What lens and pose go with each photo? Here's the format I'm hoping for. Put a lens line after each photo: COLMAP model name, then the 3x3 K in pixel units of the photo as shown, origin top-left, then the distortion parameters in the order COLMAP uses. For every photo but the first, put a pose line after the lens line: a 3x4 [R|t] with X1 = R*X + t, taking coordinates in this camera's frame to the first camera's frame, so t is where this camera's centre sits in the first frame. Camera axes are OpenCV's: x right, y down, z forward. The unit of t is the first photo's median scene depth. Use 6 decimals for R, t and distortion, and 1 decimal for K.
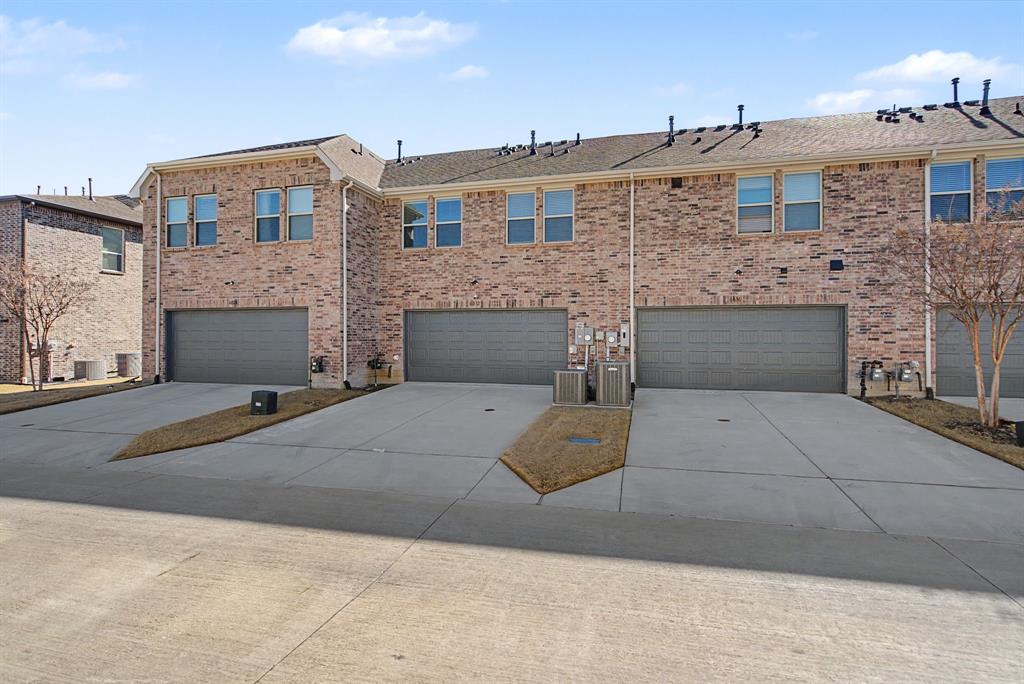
lens RADIAL K [[434.1, 0, 516.9], [0, 434.1, 326.5], [0, 0, 1]] dist [0.000613, -0.000184]
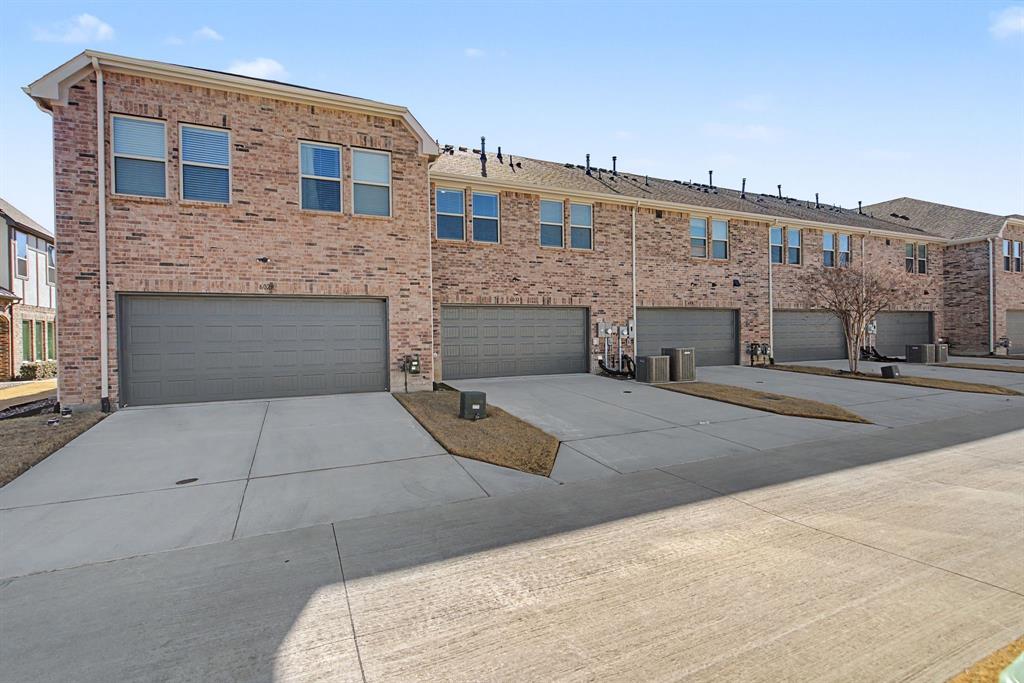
lens RADIAL K [[426.2, 0, 484.0], [0, 426.2, 331.6], [0, 0, 1]] dist [-0.000254, 0.000214]
pose [[0.827200, -0.007563, 0.561857, -0.776205], [0.004484, 0.999966, 0.006859, 0.016902], [-0.561890, -0.003155, 0.827206, 0.211162]]
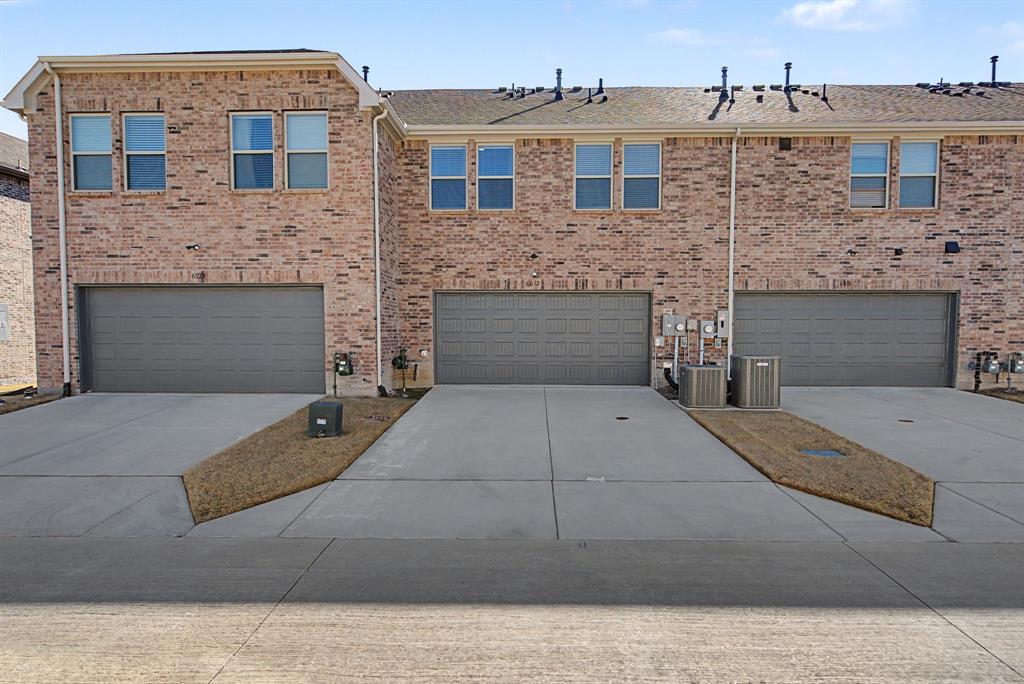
lens RADIAL K [[506.0, 0, 512.0], [0, 506.0, 342.0], [0, 0, 1]] dist [0.000515, 0.000709]
pose [[0.980523, -0.004981, 0.196339, -0.333931], [-0.004557, 0.998832, 0.048095, 0.009003], [-0.196350, -0.048053, 0.979356, 0.115084]]
